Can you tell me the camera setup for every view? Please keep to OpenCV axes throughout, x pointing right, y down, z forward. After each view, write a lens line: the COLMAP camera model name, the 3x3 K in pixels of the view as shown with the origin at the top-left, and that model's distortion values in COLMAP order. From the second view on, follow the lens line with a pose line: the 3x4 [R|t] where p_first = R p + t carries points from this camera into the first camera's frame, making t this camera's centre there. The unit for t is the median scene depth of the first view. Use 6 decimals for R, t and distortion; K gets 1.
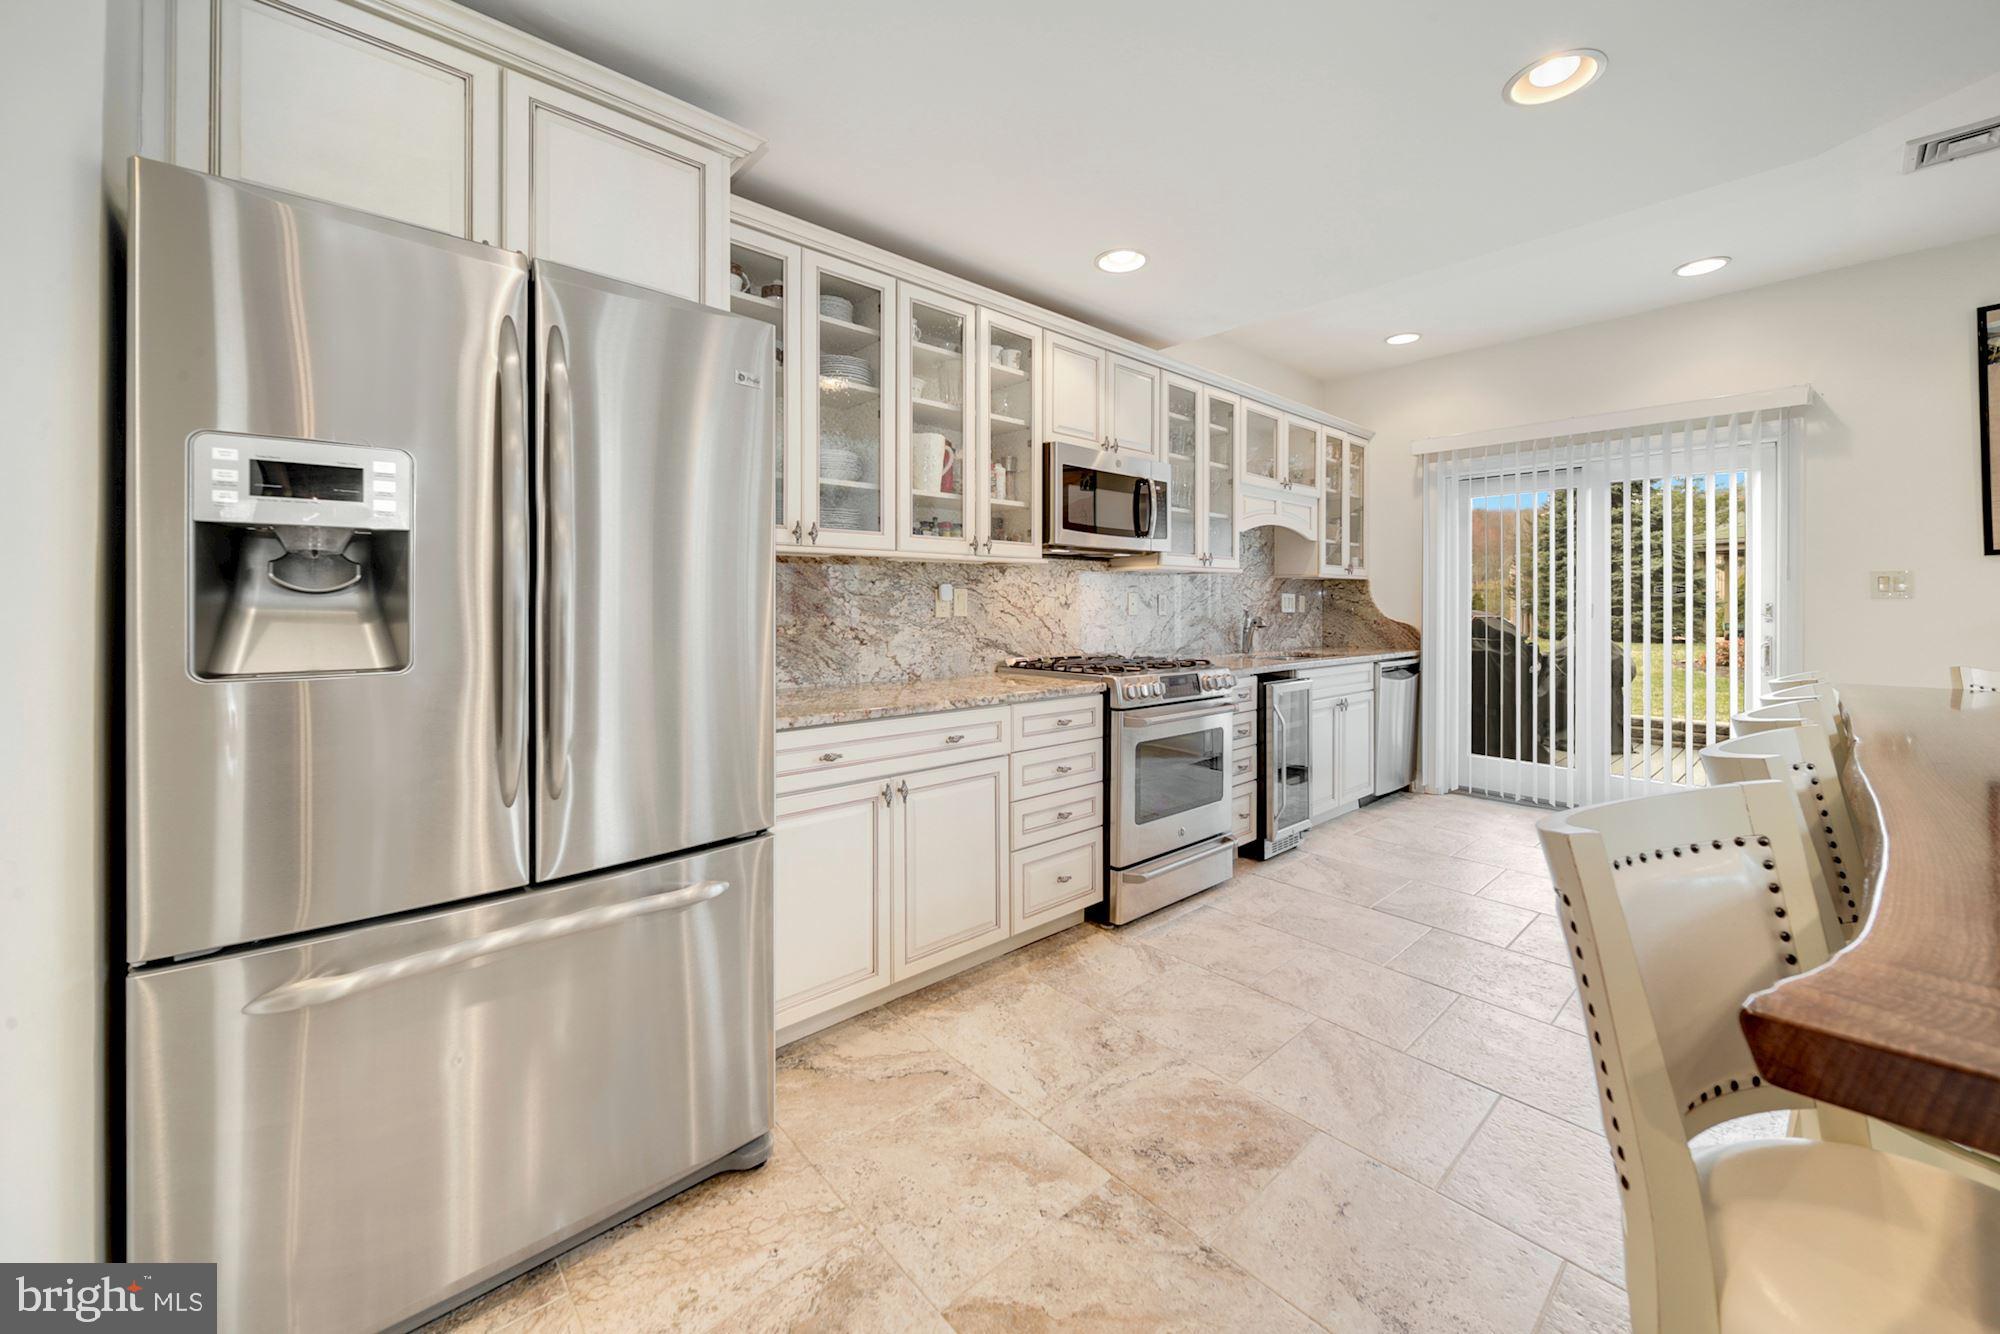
lens RADIAL K [[759.7, 0, 1011.5], [0, 759.7, 610.0], [0, 0, 1]] dist [-0.001378, -0.001460]
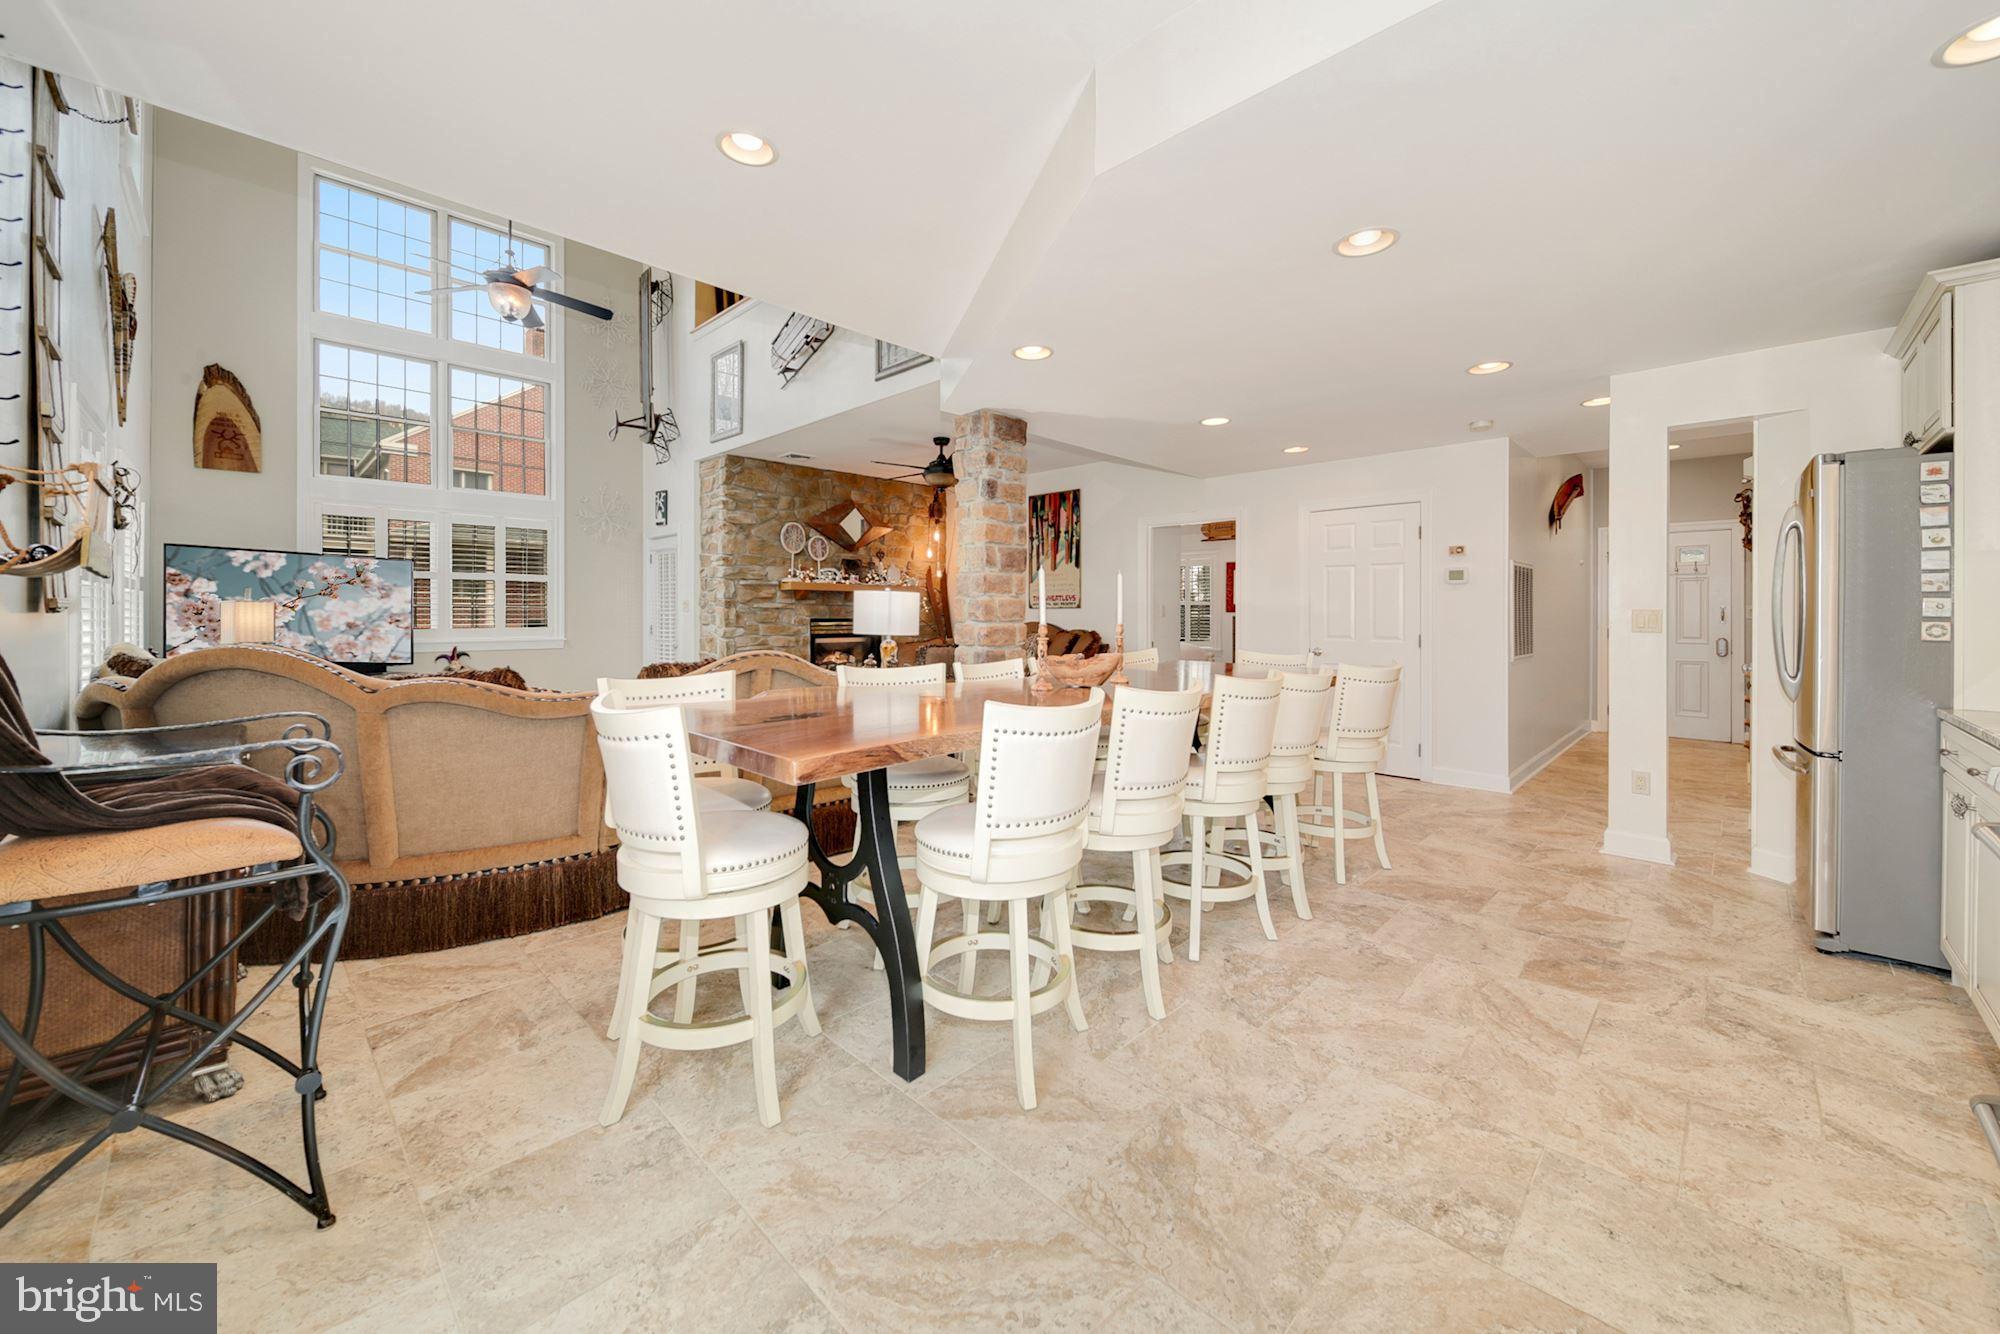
lens RADIAL K [[759.7, 0, 1011.5], [0, 759.7, 610.0], [0, 0, 1]] dist [-0.001378, -0.001460]
pose [[-0.997942, -0.004203, -0.063982, 0.929996], [-0.004352, 0.999988, 0.002191, -0.016560], [0.063972, 0.002465, -0.997949, 1.507436]]
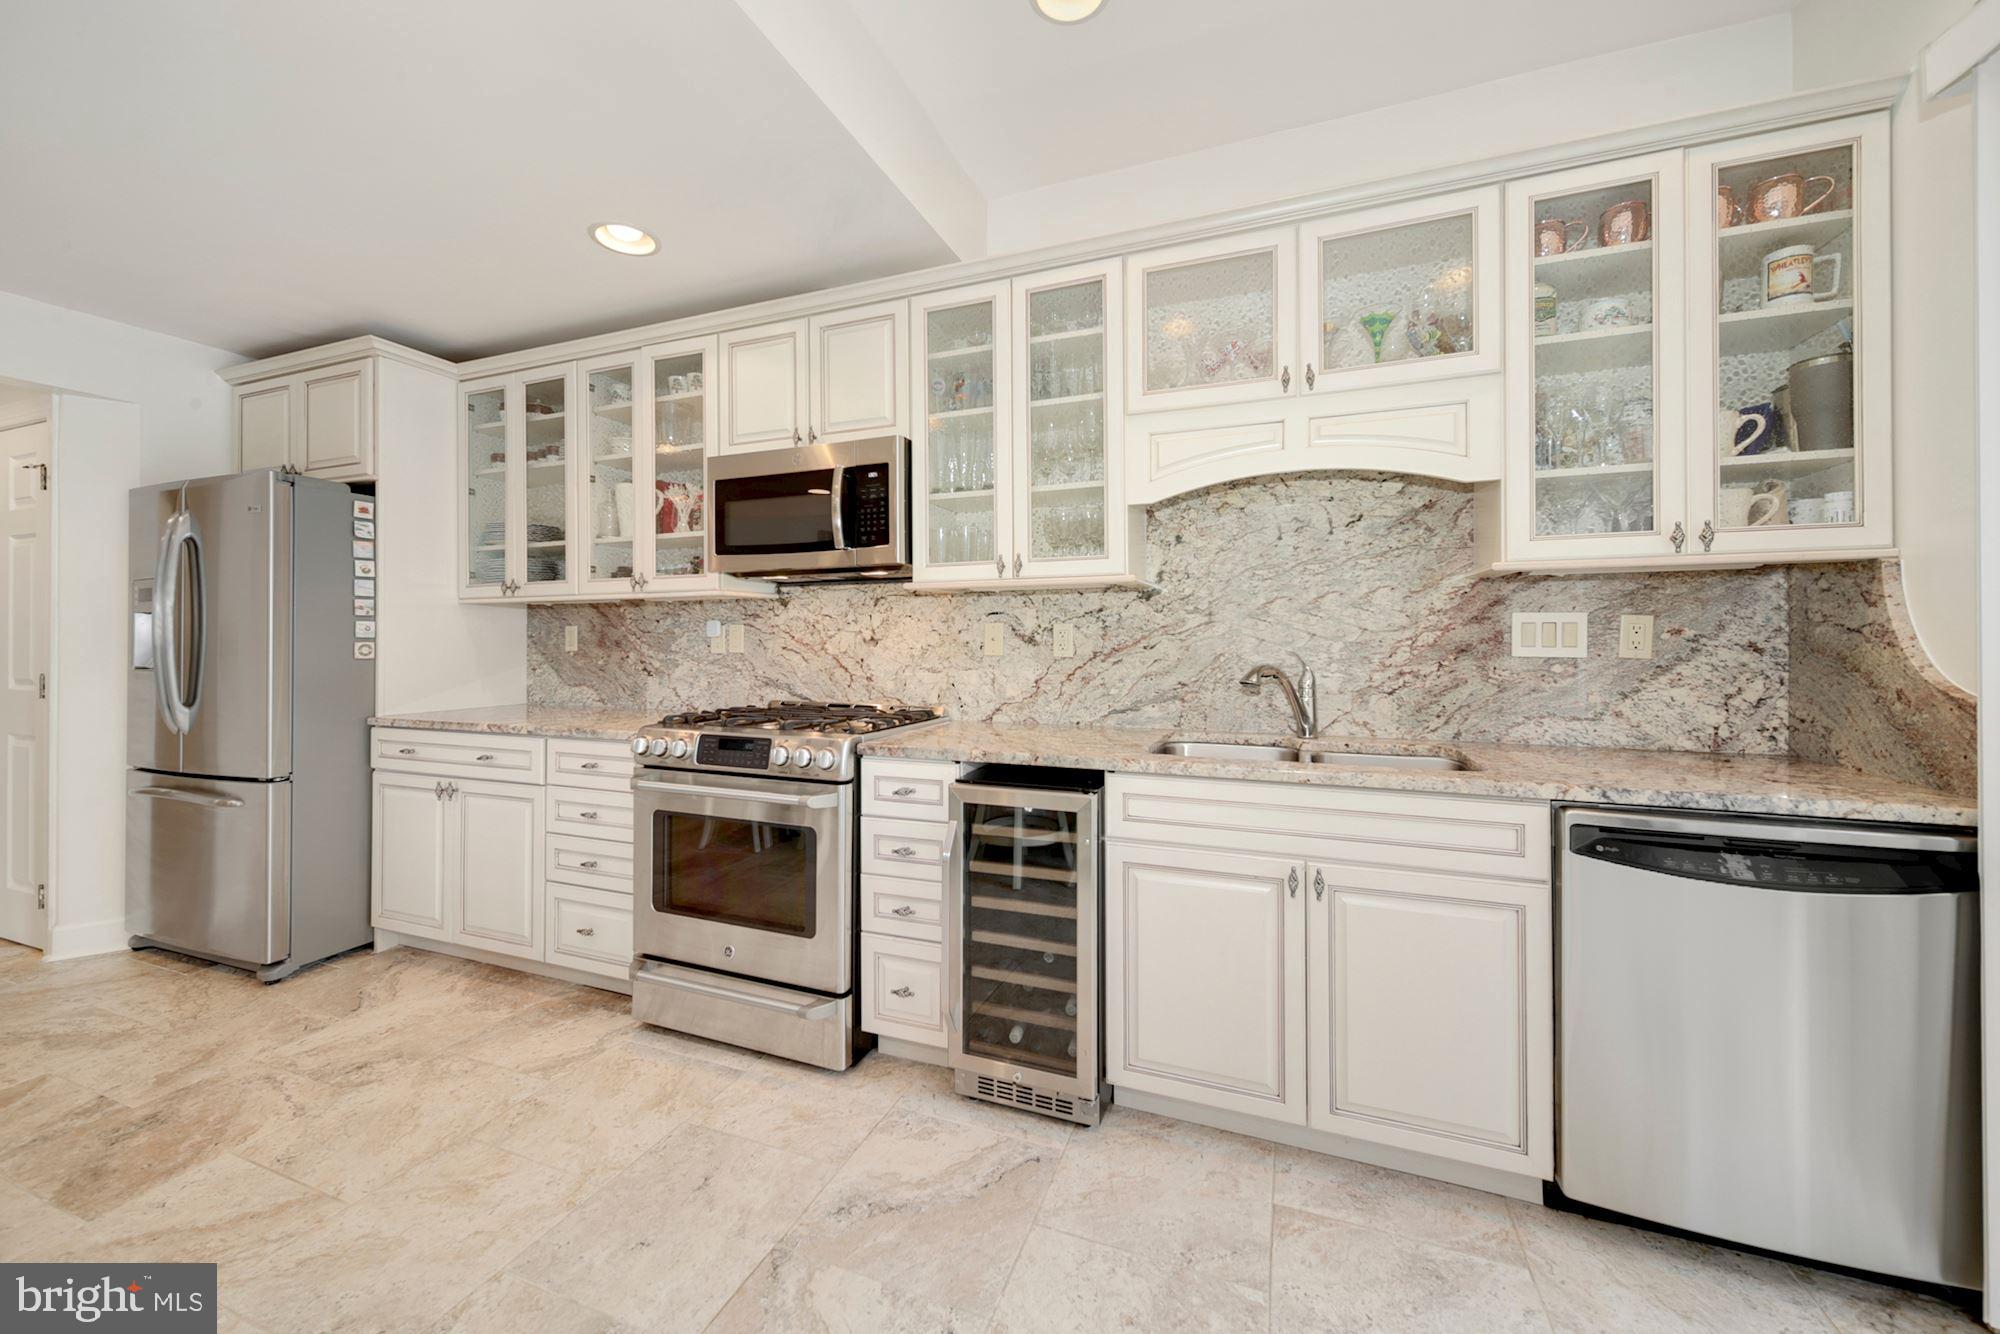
lens RADIAL K [[742.0, 0, 994.1], [0, 742.0, 636.8], [0, 0, 1]] dist [0.001987, -0.000020]
pose [[0.447047, -0.002483, -0.894507, 1.062190], [-0.001986, 0.999991, -0.003768, -0.010245], [0.894508, 0.003461, 0.447038, 0.984428]]
